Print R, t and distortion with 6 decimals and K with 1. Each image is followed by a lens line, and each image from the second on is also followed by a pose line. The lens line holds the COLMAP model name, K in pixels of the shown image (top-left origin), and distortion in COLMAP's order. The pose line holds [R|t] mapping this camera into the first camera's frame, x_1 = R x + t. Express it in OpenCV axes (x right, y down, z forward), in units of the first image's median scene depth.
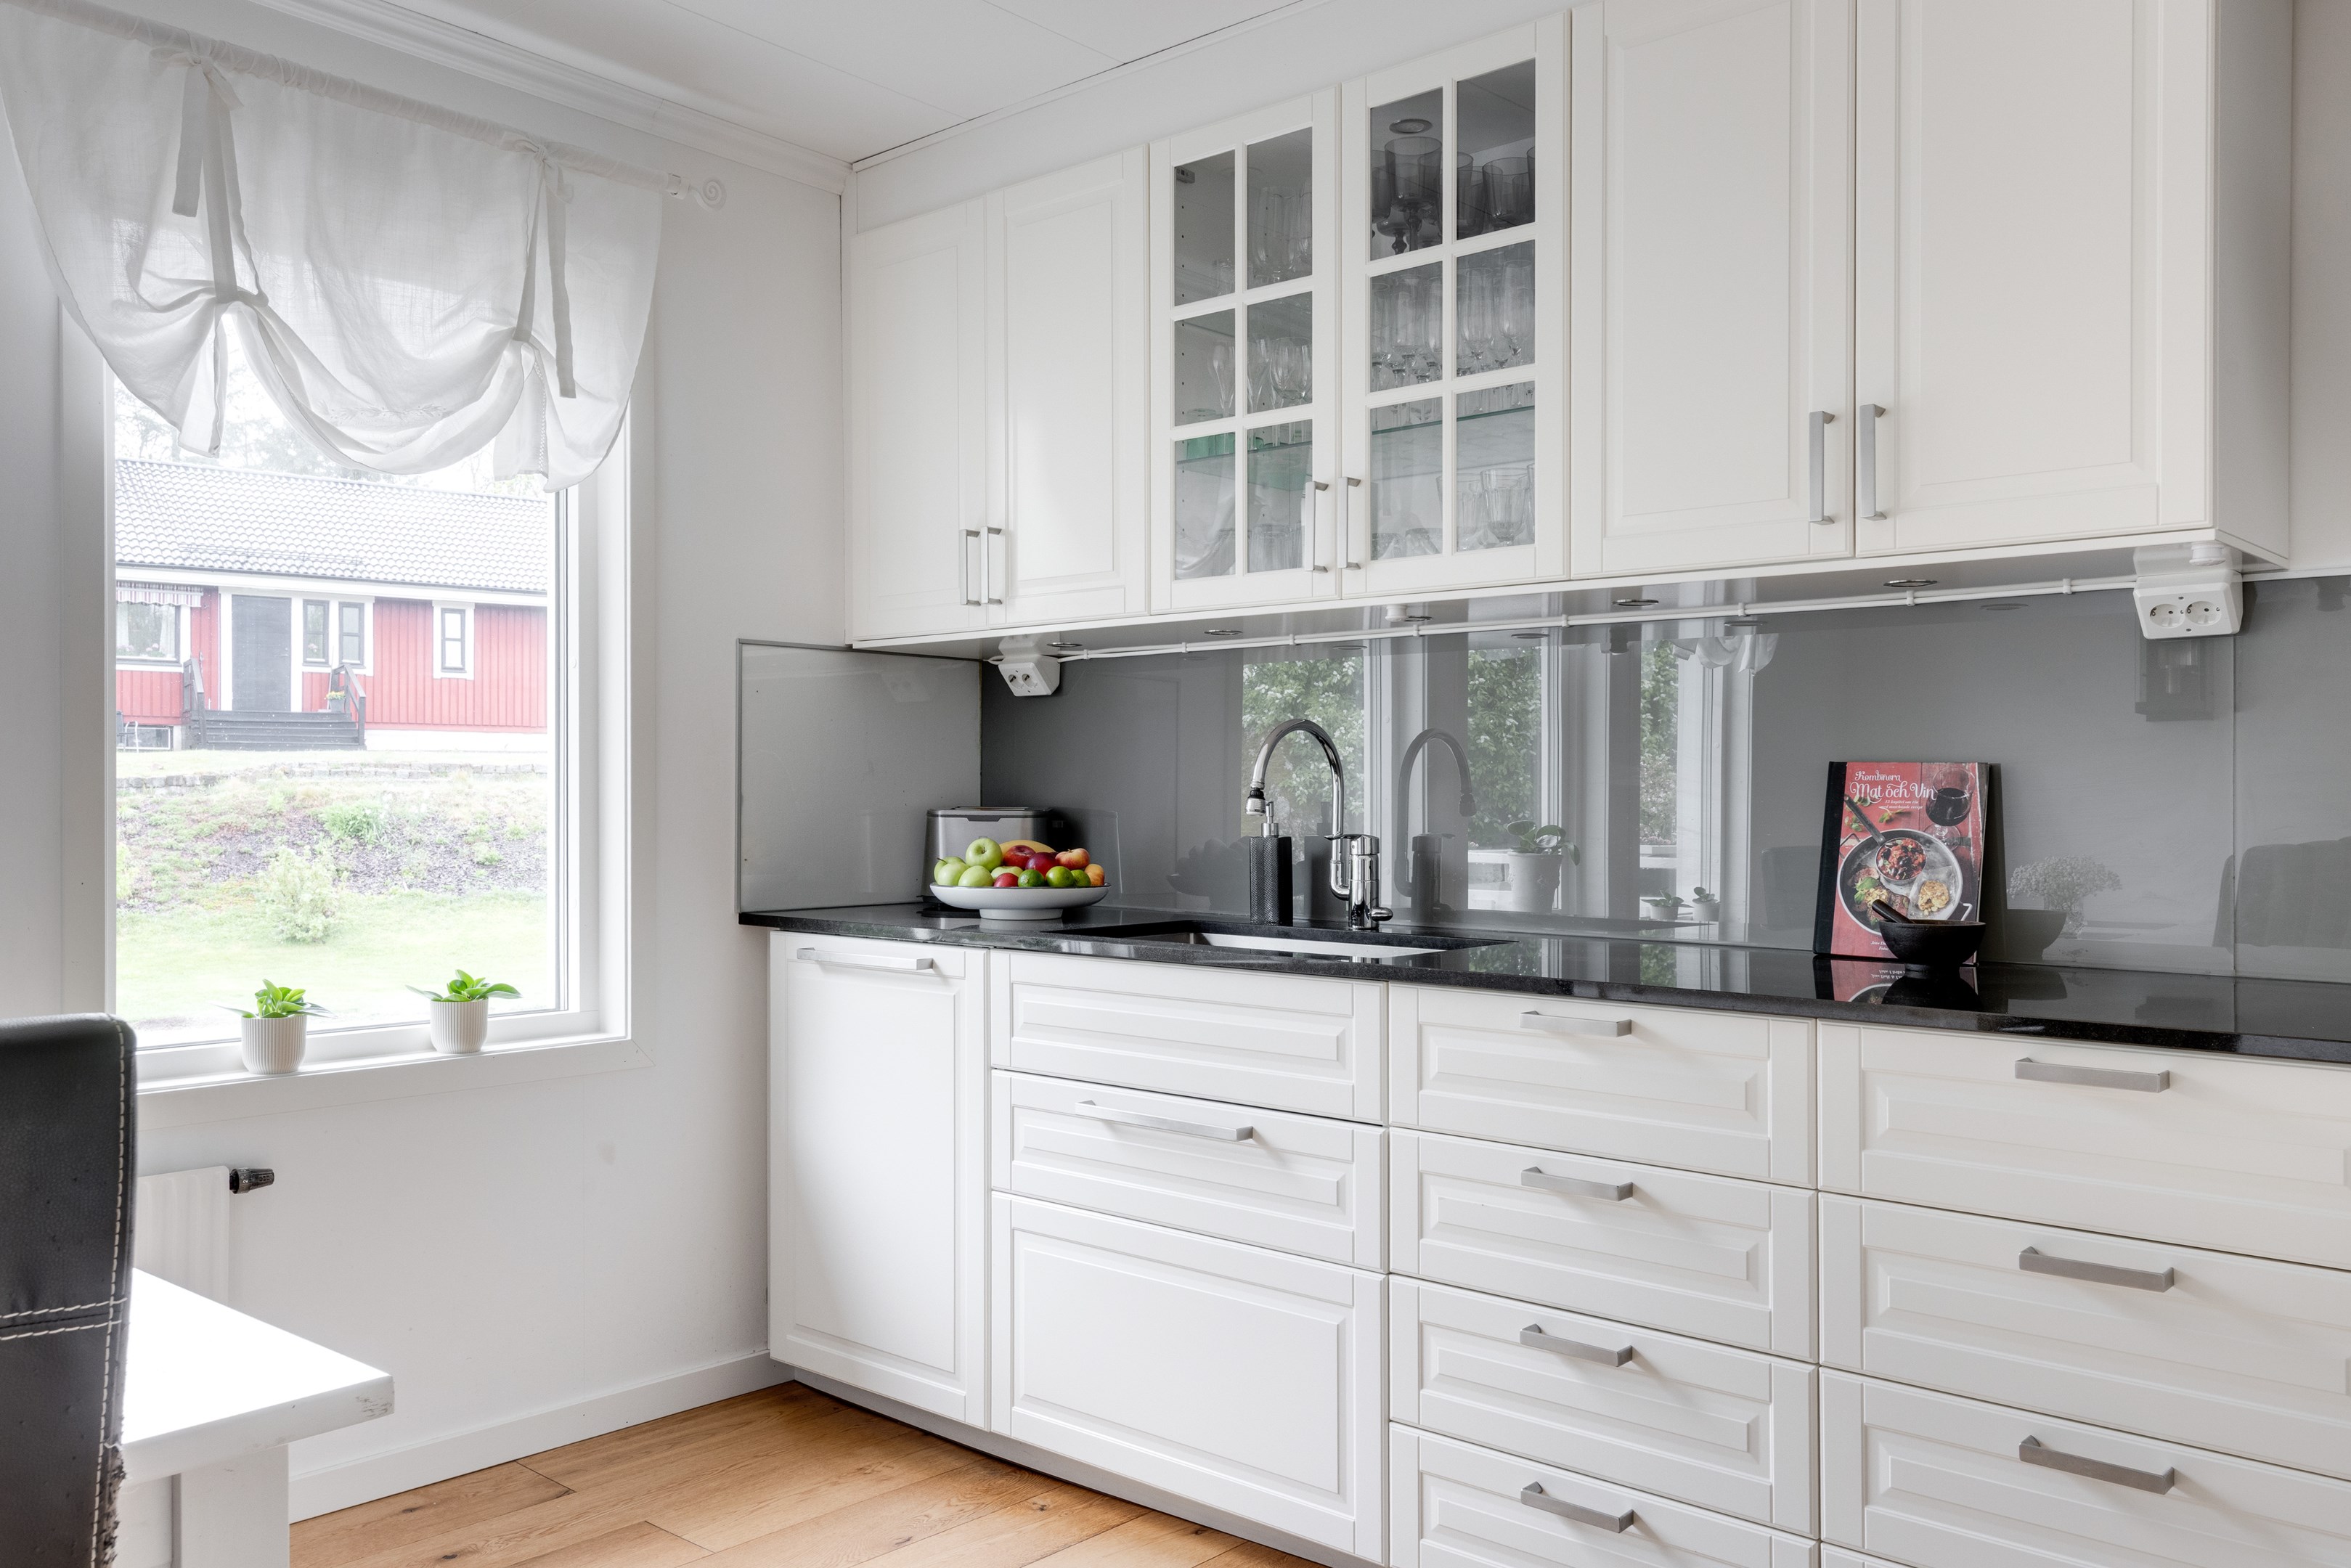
lens RADIAL K [[1818.8, 0, 1172.7], [0, 1818.8, 781.5], [0, 0, 1]] dist [0.033641, 0.003175]
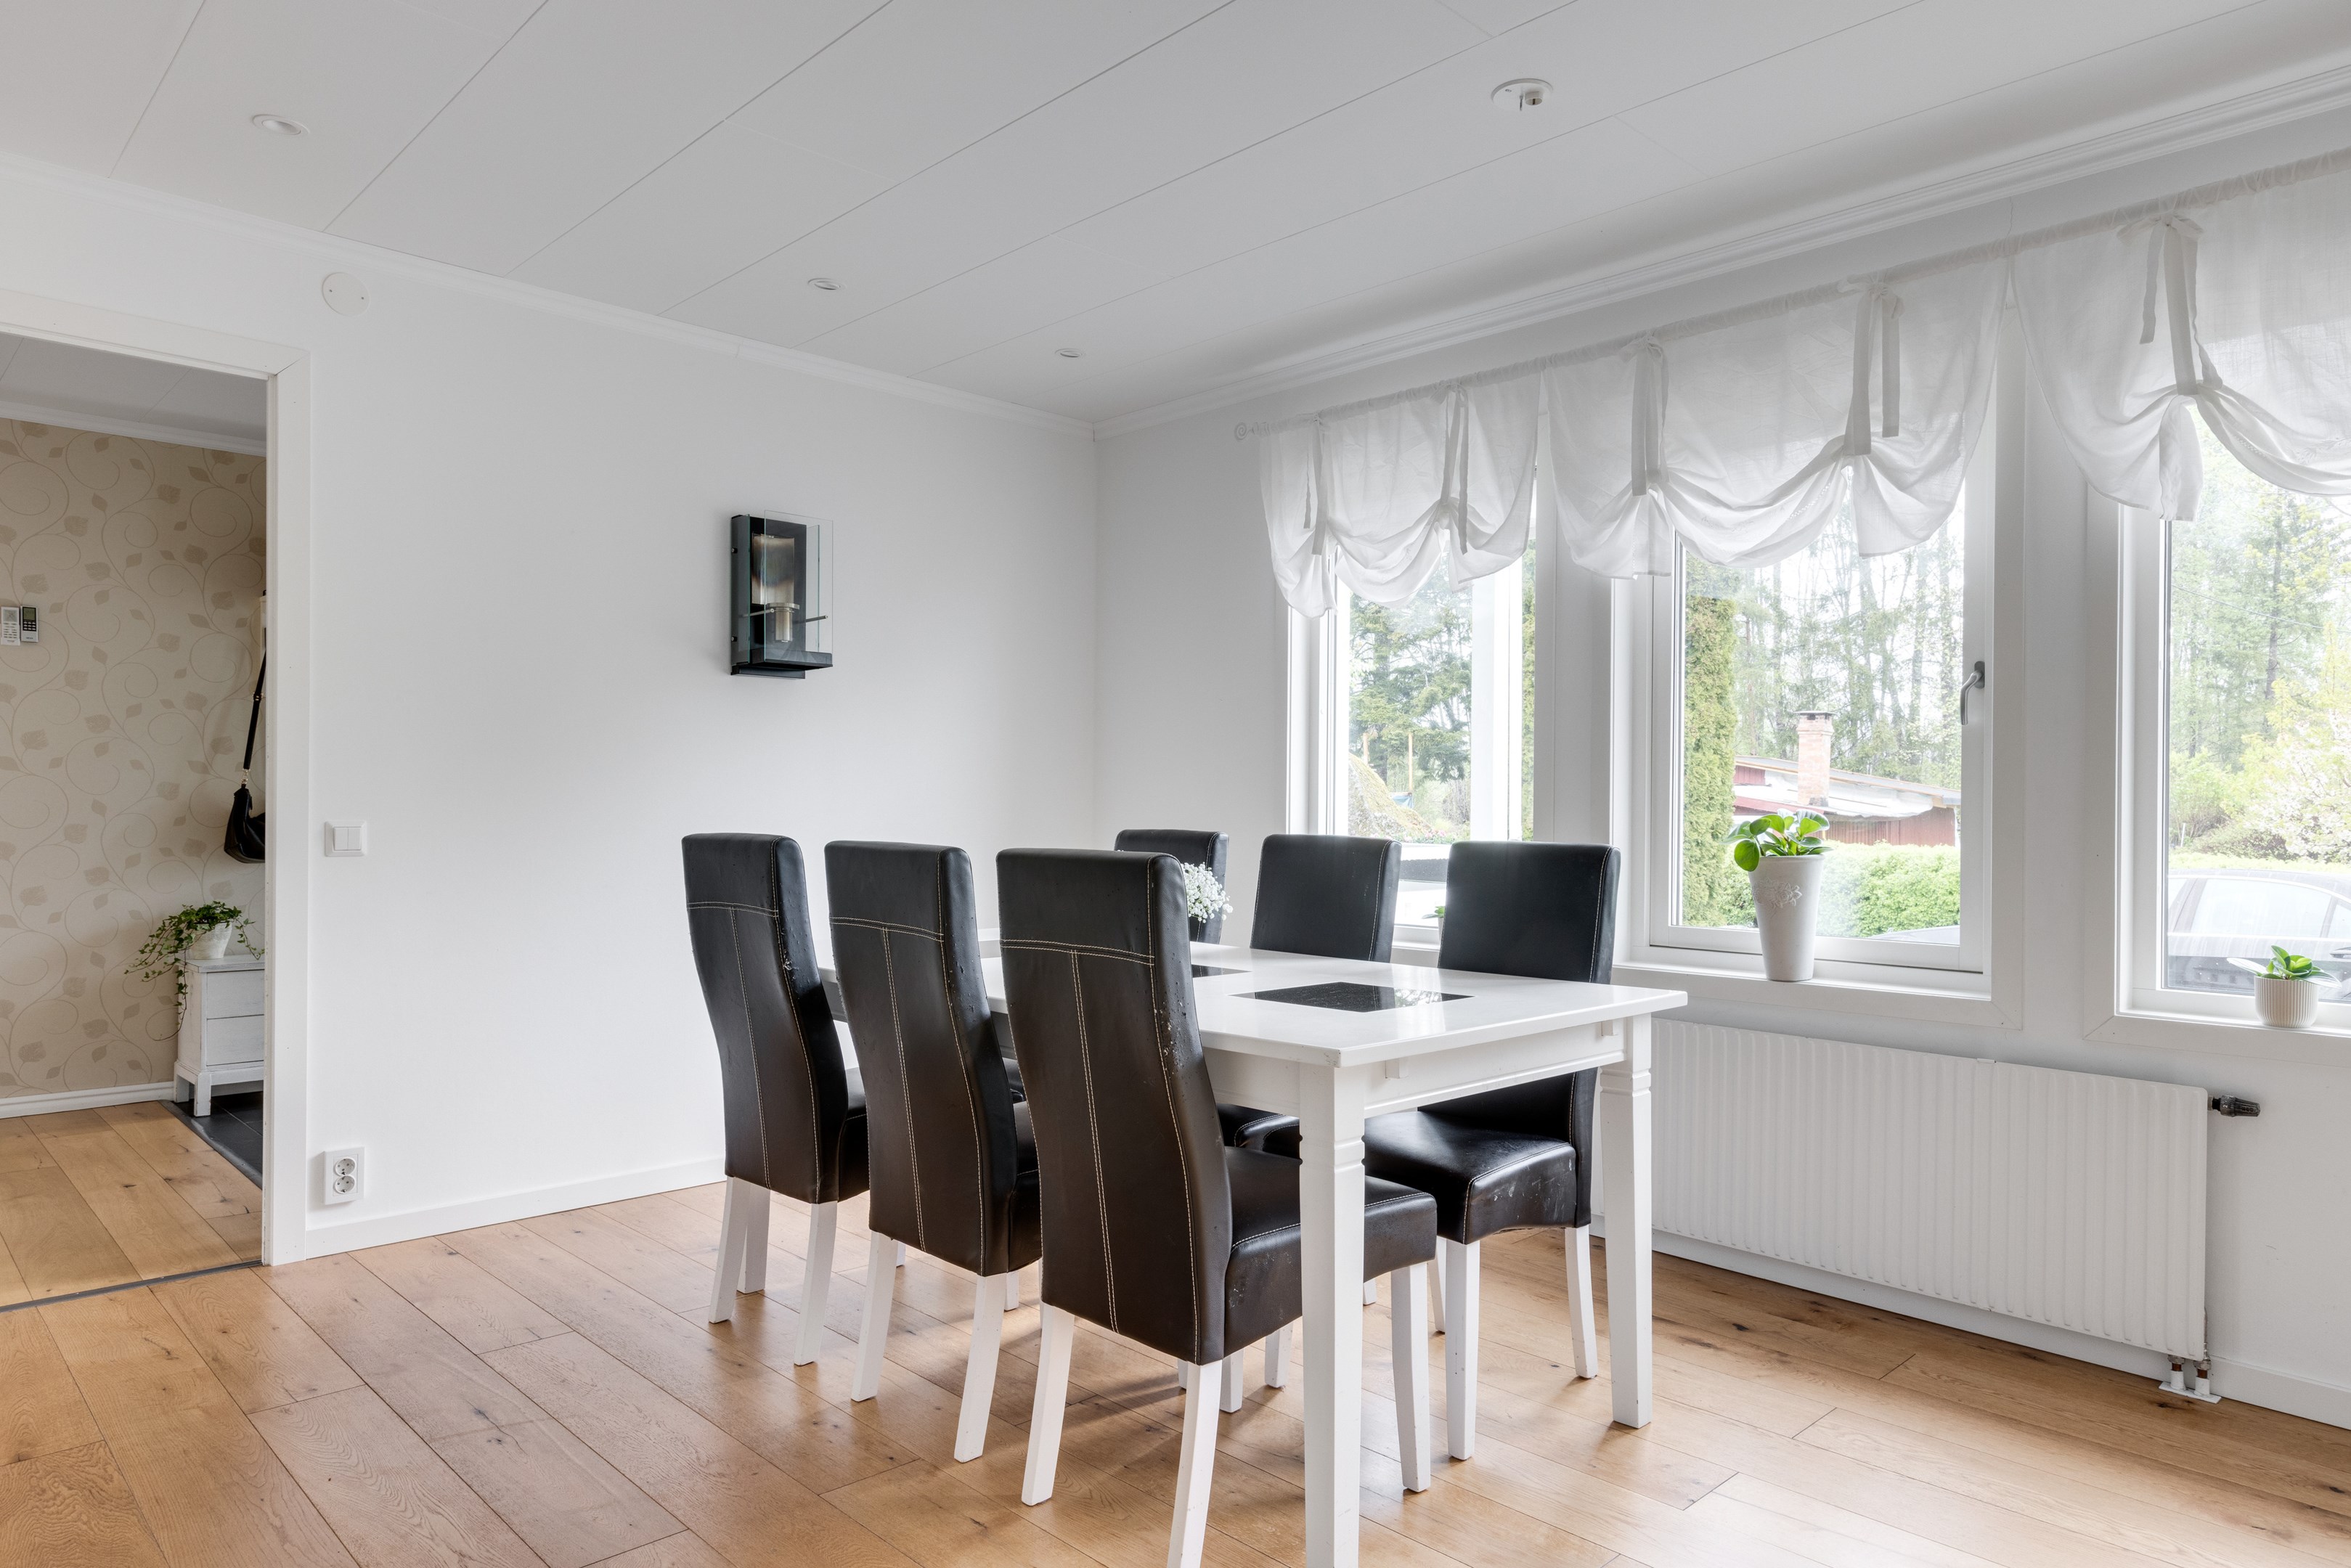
lens RADIAL K [[1471.5, 0, 1175.5], [0, 1471.5, 784.0], [0, 0, 1]] dist [0.002794, 0.000983]
pose [[-0.095342, -0.015267, -0.995328, 0.475765], [0.005261, 0.999861, -0.015840, 0.013985], [0.995431, -0.006746, -0.095248, 0.356190]]
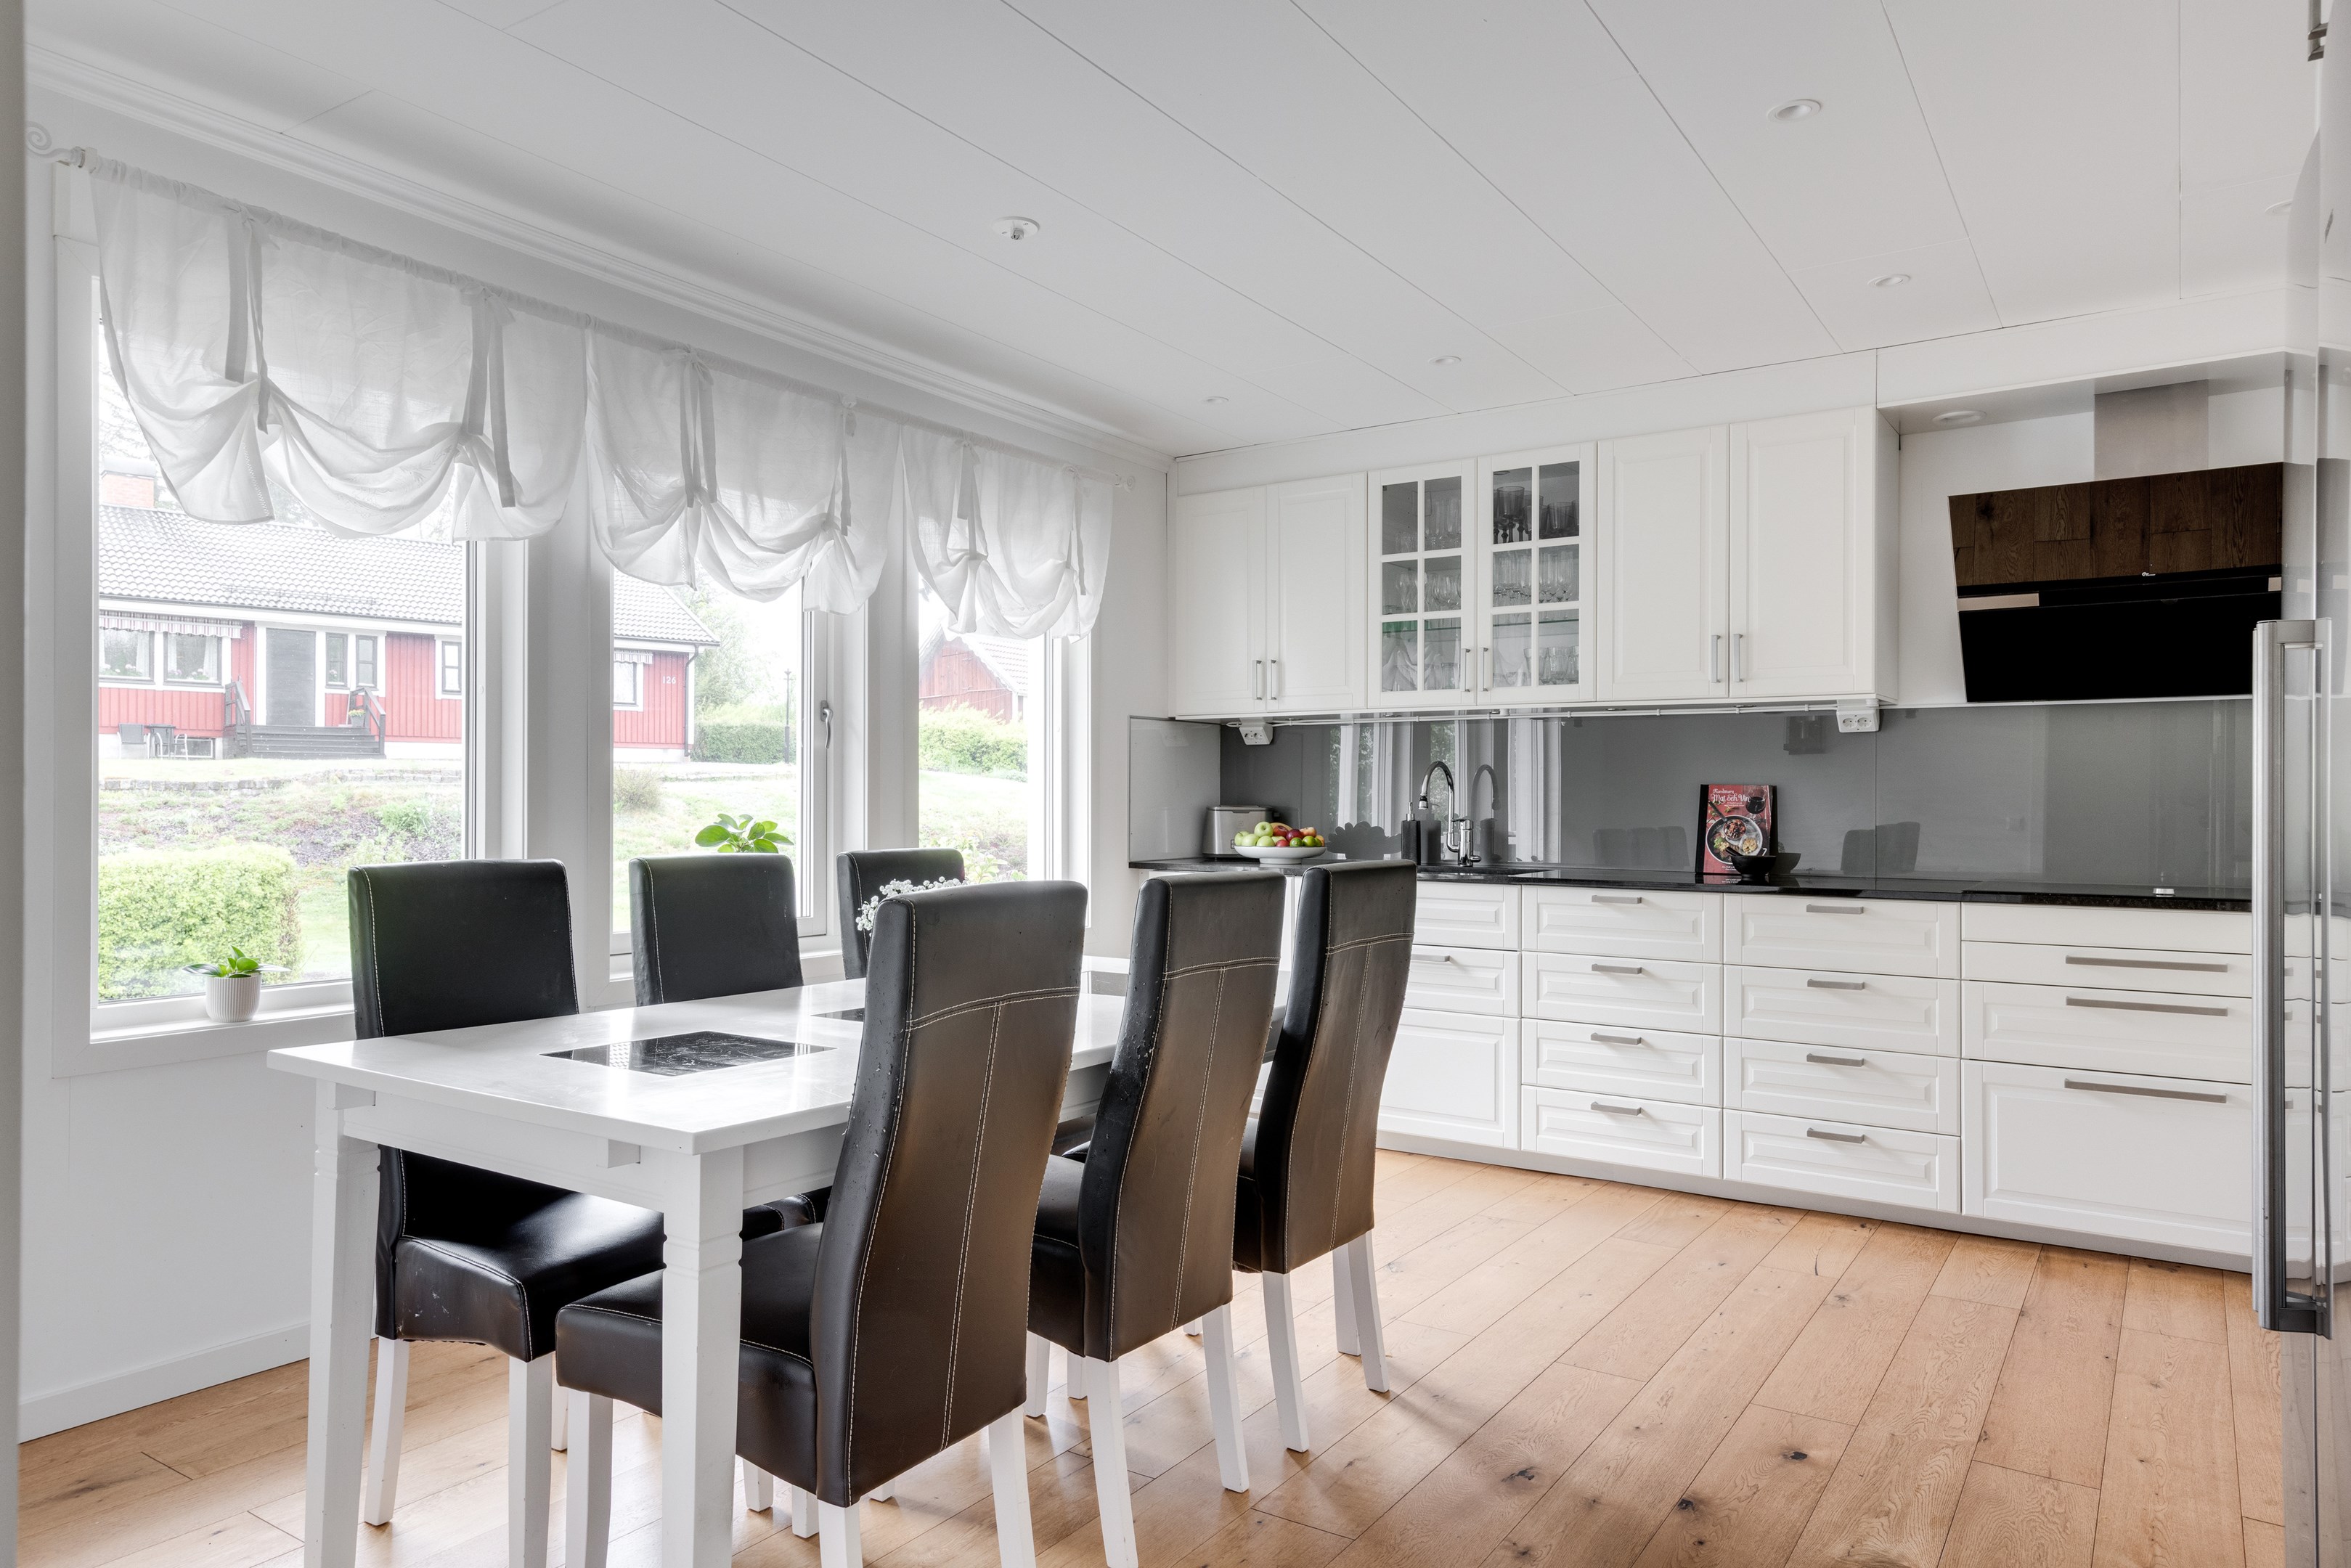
lens RADIAL K [[1520.5, 0, 1223.3], [0, 1520.5, 792.7], [0, 0, 1]] dist [0.027772, 0.001177]
pose [[0.986123, 0.001491, 0.166011, -0.455943], [-0.002328, 0.999986, 0.004845, -0.007701], [-0.166001, -0.005165, 0.986112, -0.629782]]
